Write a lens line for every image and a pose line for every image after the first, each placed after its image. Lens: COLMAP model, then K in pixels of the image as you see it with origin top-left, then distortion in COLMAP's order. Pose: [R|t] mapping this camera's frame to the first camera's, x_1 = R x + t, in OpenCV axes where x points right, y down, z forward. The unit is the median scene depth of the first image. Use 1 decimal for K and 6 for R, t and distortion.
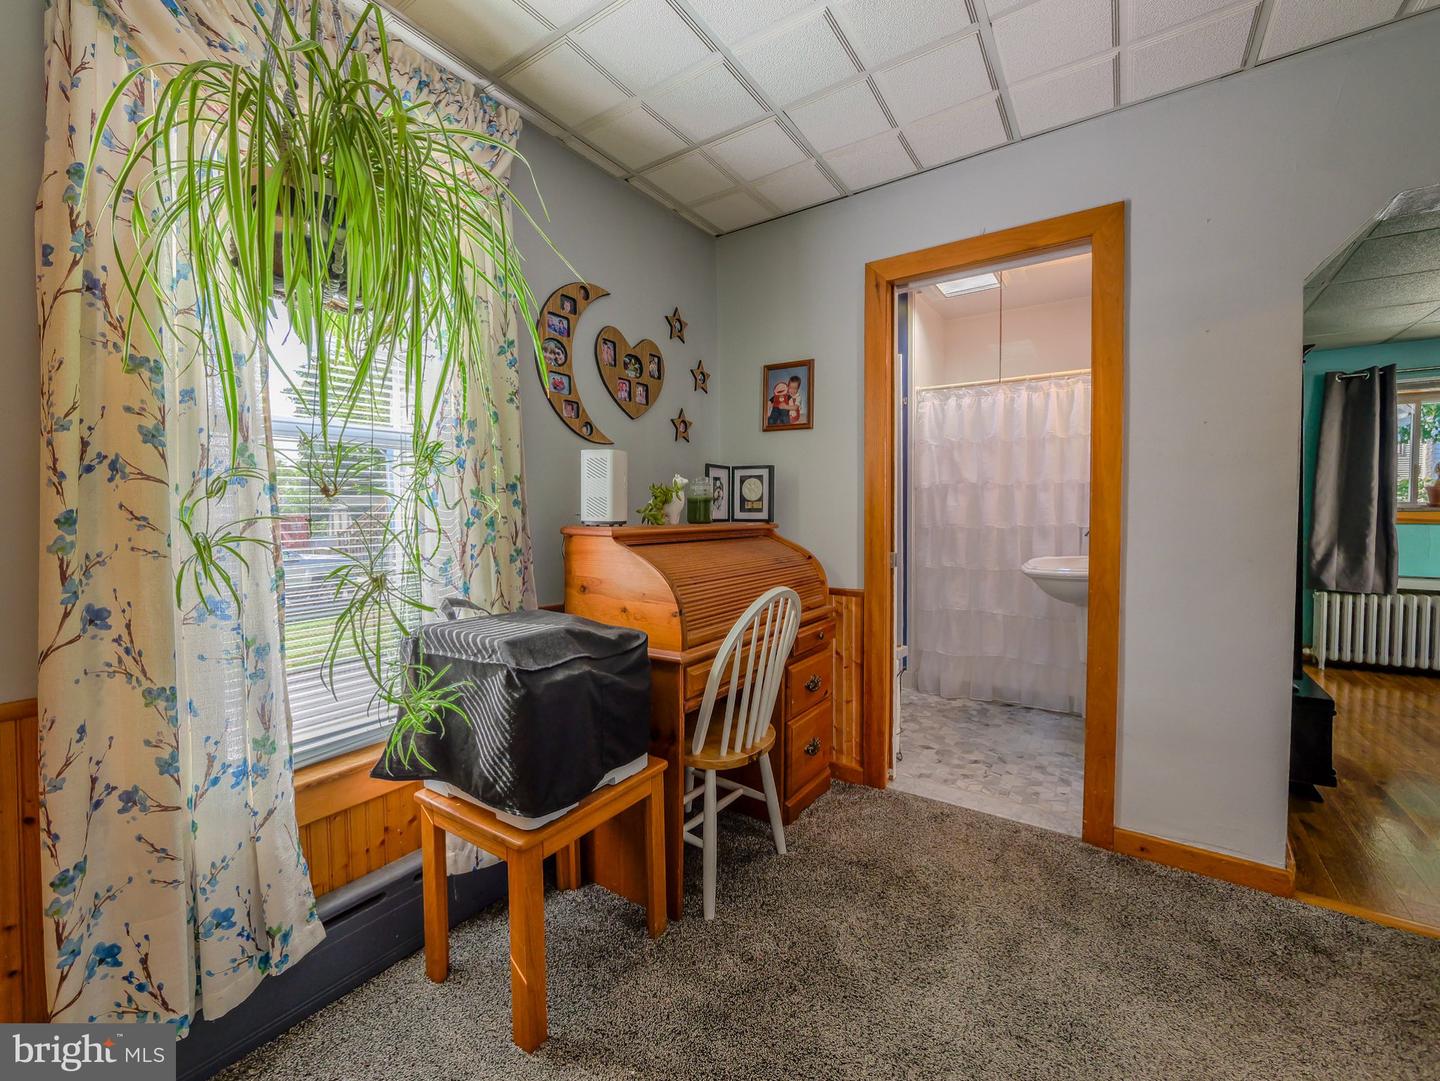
lens RADIAL K [[592.9, 0, 716.9], [0, 592.9, 535.4], [0, 0, 1]] dist [-0.005716, -0.000015]
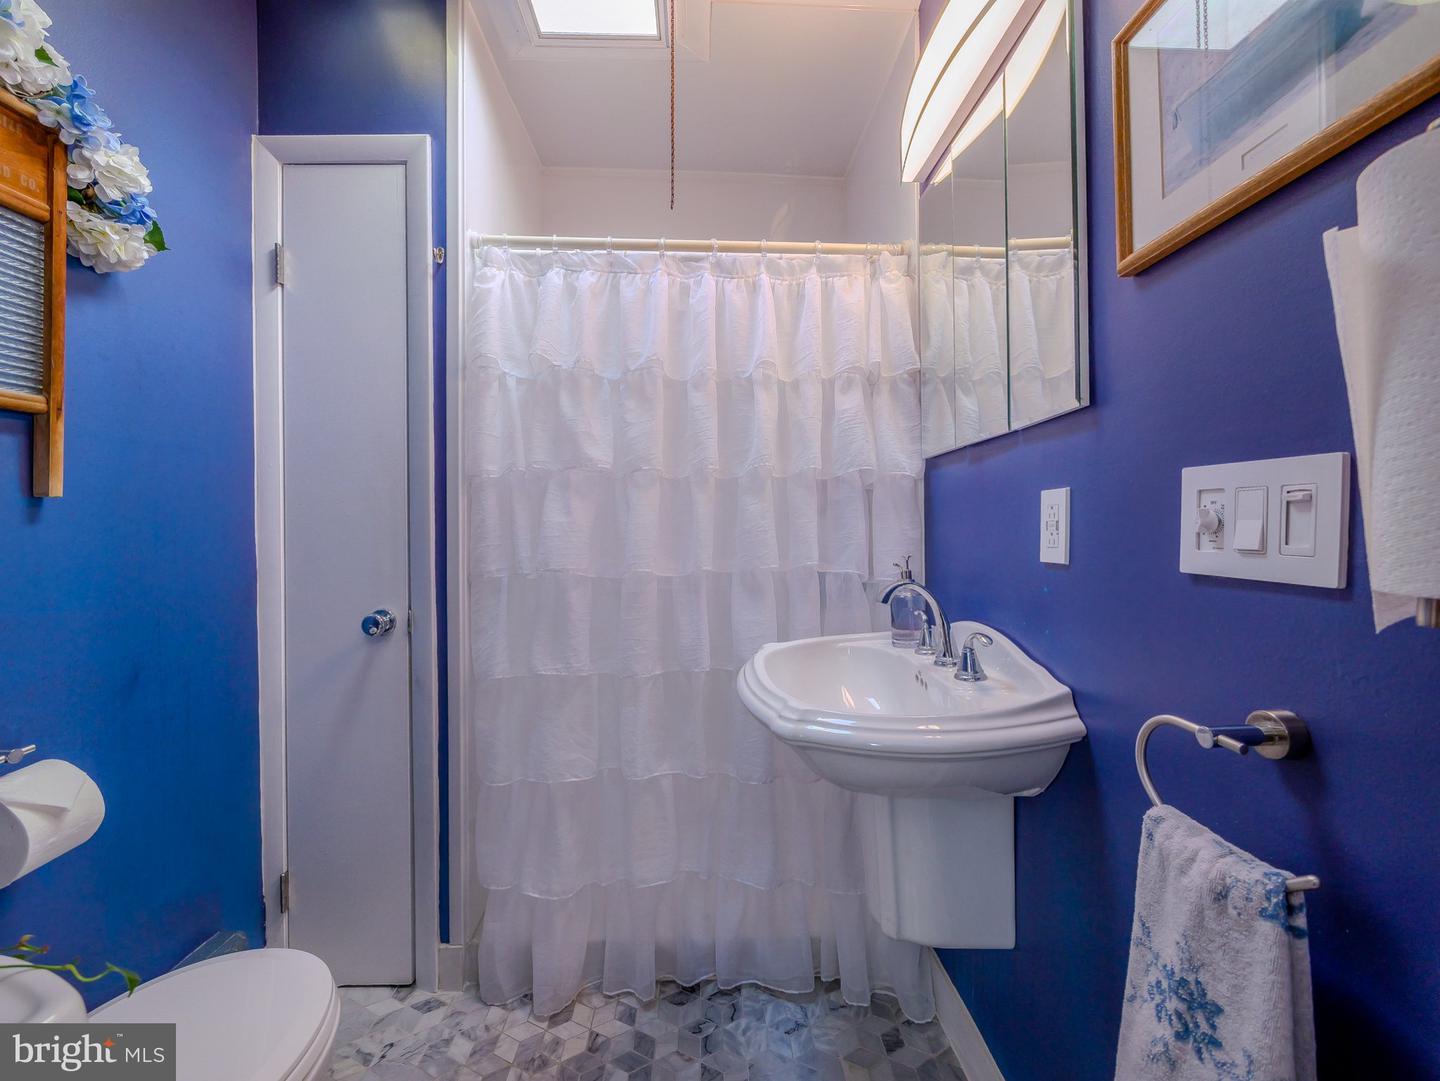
lens RADIAL K [[592.9, 0, 719.9], [0, 592.9, 544.5], [0, 0, 1]] dist [-0.005716, -0.000015]
pose [[0.804015, 0.007007, 0.594567, 0.250587], [0.019879, 0.999055, -0.038656, -0.018058], [-0.594276, 0.042899, 0.803116, 0.620758]]
